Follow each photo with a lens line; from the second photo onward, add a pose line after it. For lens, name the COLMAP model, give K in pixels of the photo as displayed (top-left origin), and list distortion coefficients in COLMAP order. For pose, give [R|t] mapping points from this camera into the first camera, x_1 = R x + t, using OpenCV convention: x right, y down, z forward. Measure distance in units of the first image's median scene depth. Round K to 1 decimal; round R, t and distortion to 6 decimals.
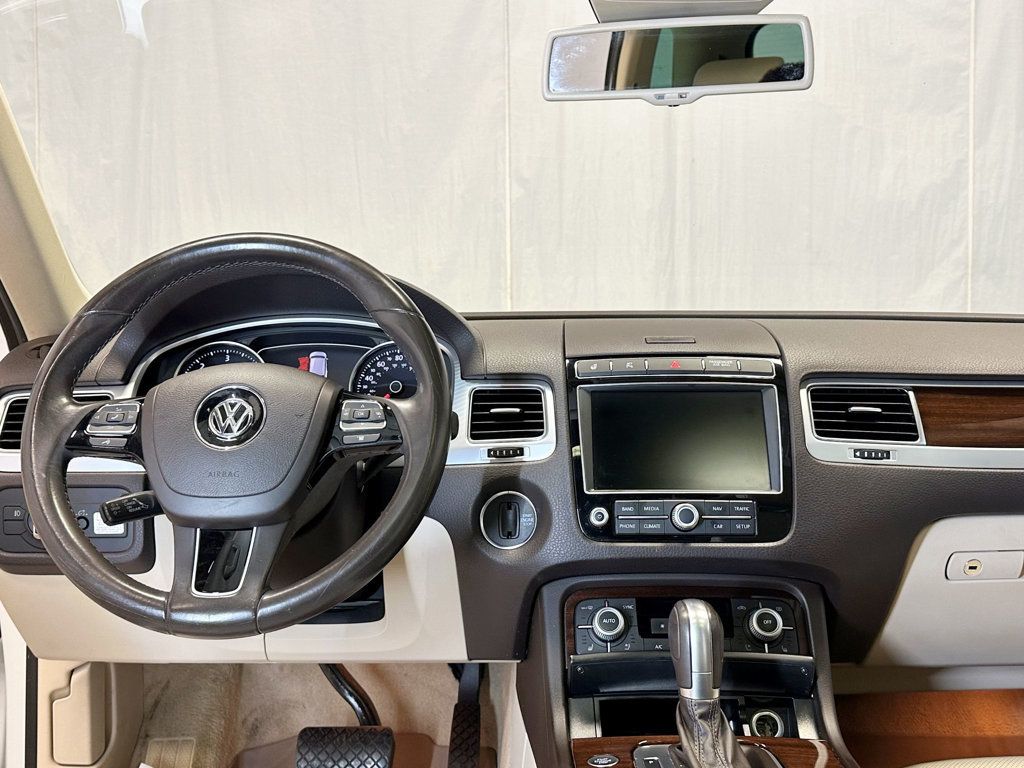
lens RADIAL K [[998.2, 0, 512.0], [0, 998.2, 384.0], [0, 0, 1]] dist [0.150067, -0.357893]
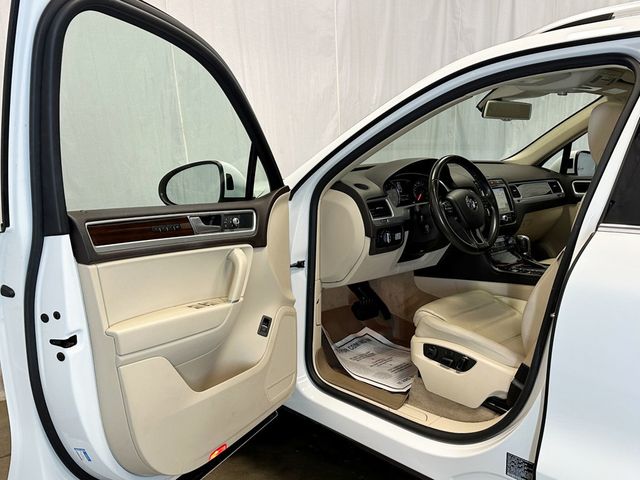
lens RADIAL K [[623.8, 0, 320.0], [0, 623.8, 240.0], [0, 0, 1]] dist [0.150067, -0.357893]
pose [[0.723948, -0.112787, 0.680572, -2.124983], [0.016373, 0.989076, 0.146497, -0.167512], [-0.689661, -0.094913, 0.717886, -0.391549]]
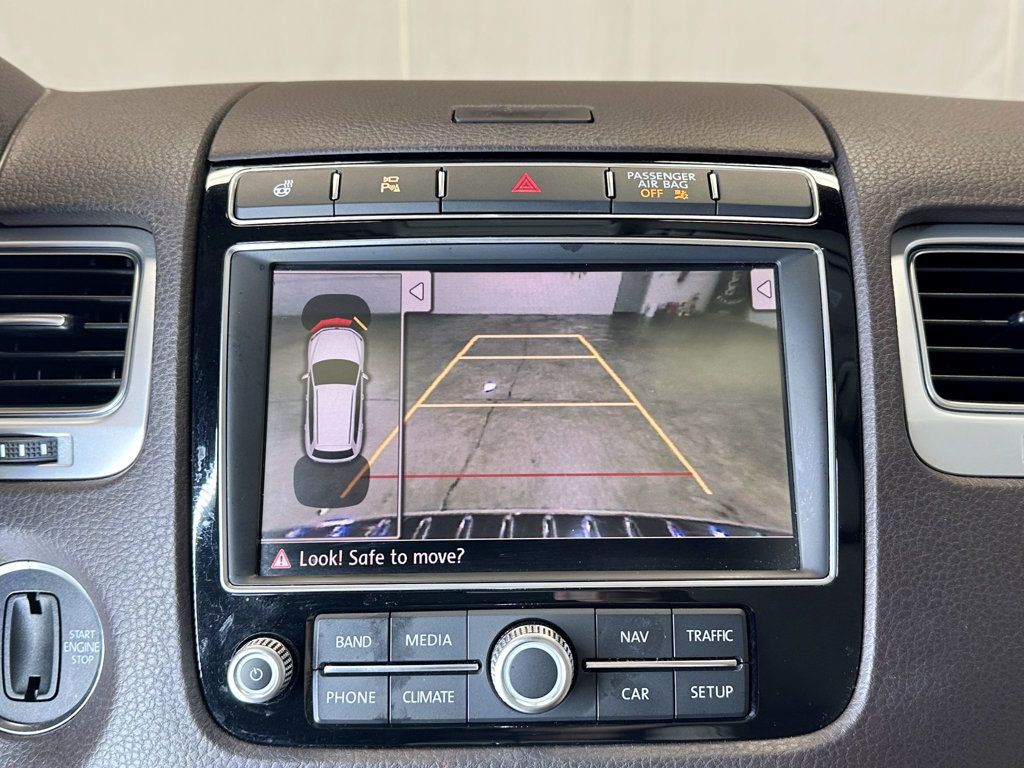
lens RADIAL K [[998.2, 0, 512.0], [0, 998.2, 384.0], [0, 0, 1]] dist [0.150067, -0.357893]
pose [[0.999493, -0.003449, 0.031667, 0.145426], [-0.001245, 0.989134, 0.147010, -0.002474], [-0.031830, -0.146975, 0.988628, 0.651016]]
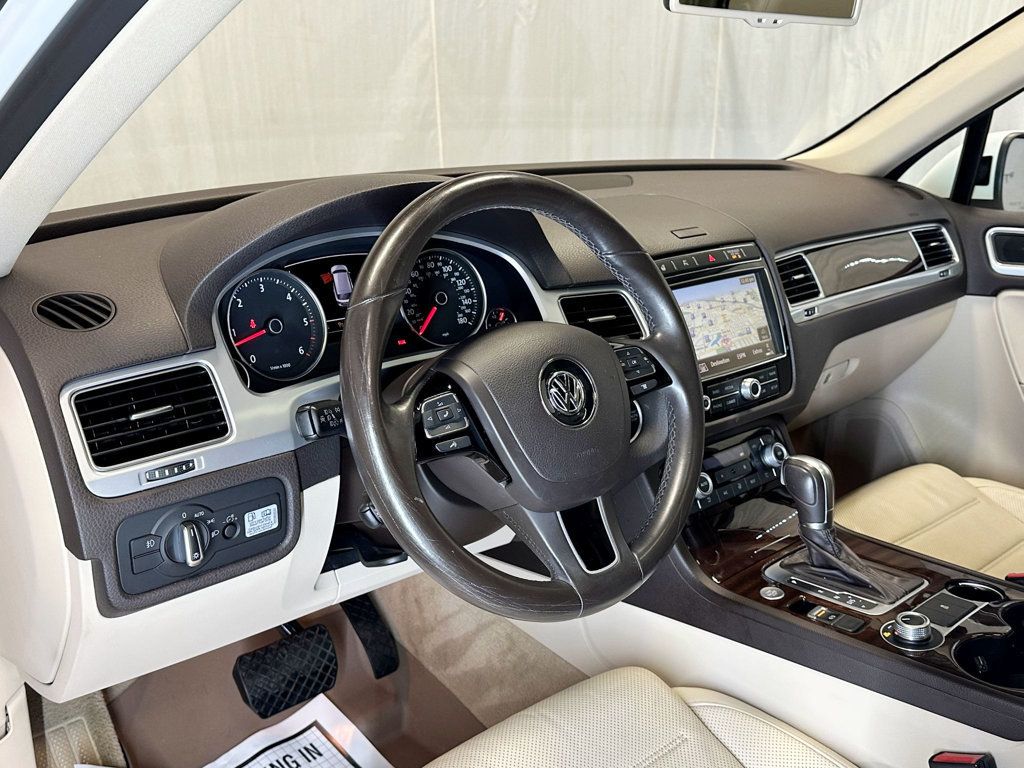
lens RADIAL K [[998.2, 0, 512.0], [0, 998.2, 384.0], [0, 0, 1]] dist [0.150067, -0.357893]
pose [[0.746455, -0.188439, 0.638197, -0.747496], [0.011492, 0.962574, 0.270776, -0.189935], [-0.665337, -0.194788, 0.720684, 0.296148]]
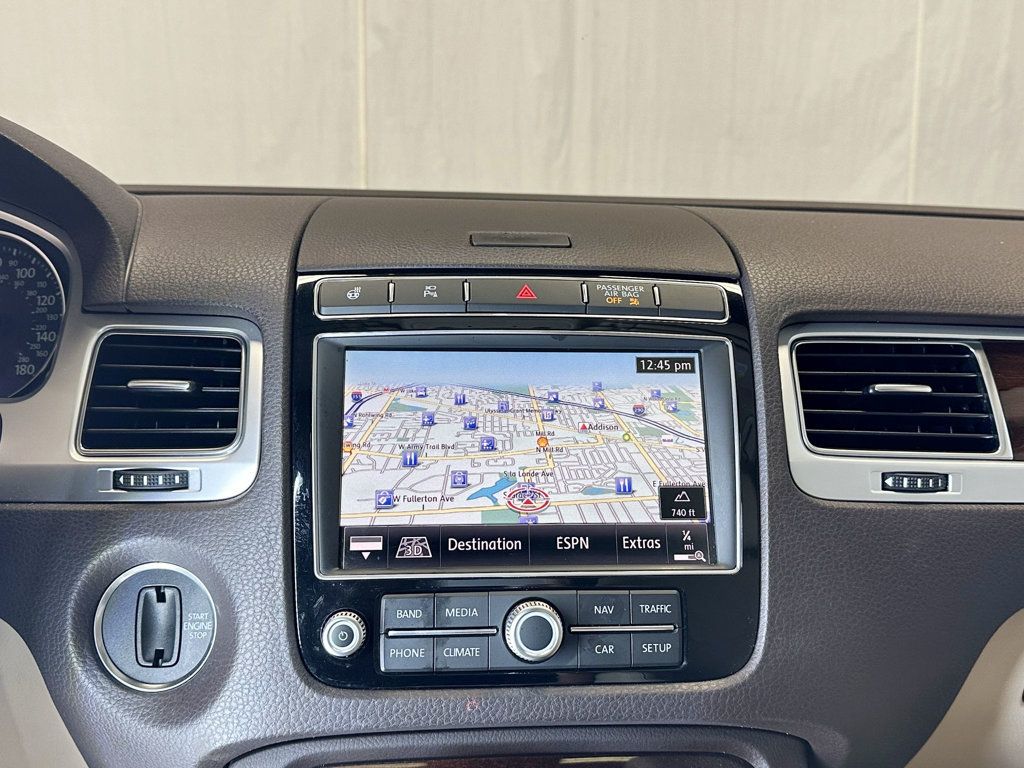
lens RADIAL K [[998.2, 0, 512.0], [0, 998.2, 384.0], [0, 0, 1]] dist [0.150067, -0.357893]
pose [[0.995223, 0.007718, 0.097325, 0.108938], [-0.017427, 0.994905, 0.099300, -0.022793], [-0.096063, -0.100521, 0.990287, 0.520846]]
